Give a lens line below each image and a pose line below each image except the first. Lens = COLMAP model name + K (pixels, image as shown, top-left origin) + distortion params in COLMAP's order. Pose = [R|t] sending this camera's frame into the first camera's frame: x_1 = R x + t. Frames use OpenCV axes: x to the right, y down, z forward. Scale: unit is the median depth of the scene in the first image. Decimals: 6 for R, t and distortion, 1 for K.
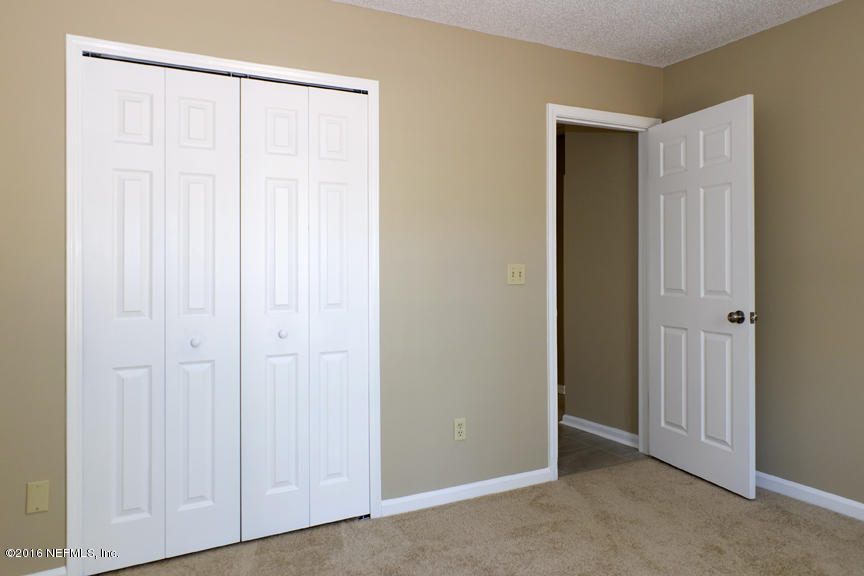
lens RADIAL K [[610.7, 0, 425.0], [0, 610.7, 282.1], [0, 0, 1]] dist [-0.000302, 0.001056]
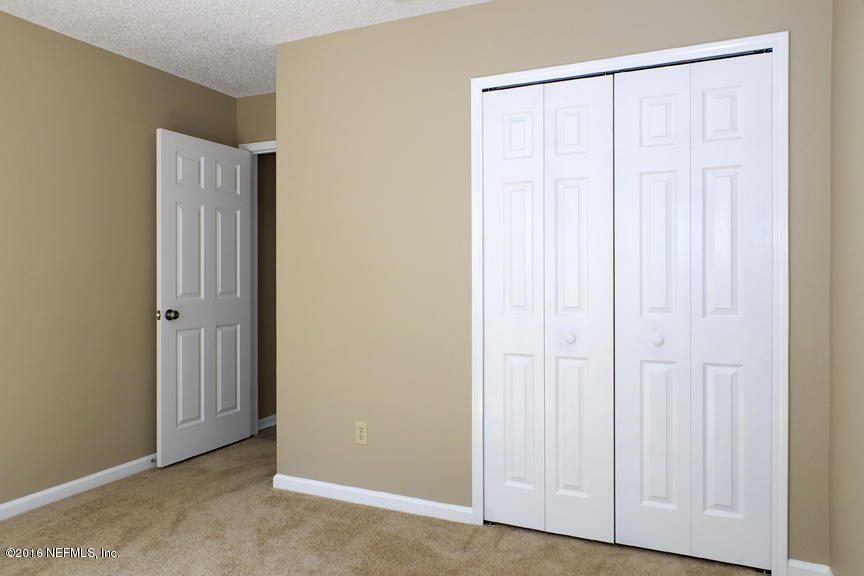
lens RADIAL K [[610.7, 0, 426.8], [0, 610.7, 285.3], [0, 0, 1]] dist [-0.000302, 0.001056]
pose [[0.601106, 0.021835, -0.798871, 0.372708], [-0.014761, 0.999759, 0.016219, -0.007542], [0.799033, 0.002043, 0.601284, 0.197708]]
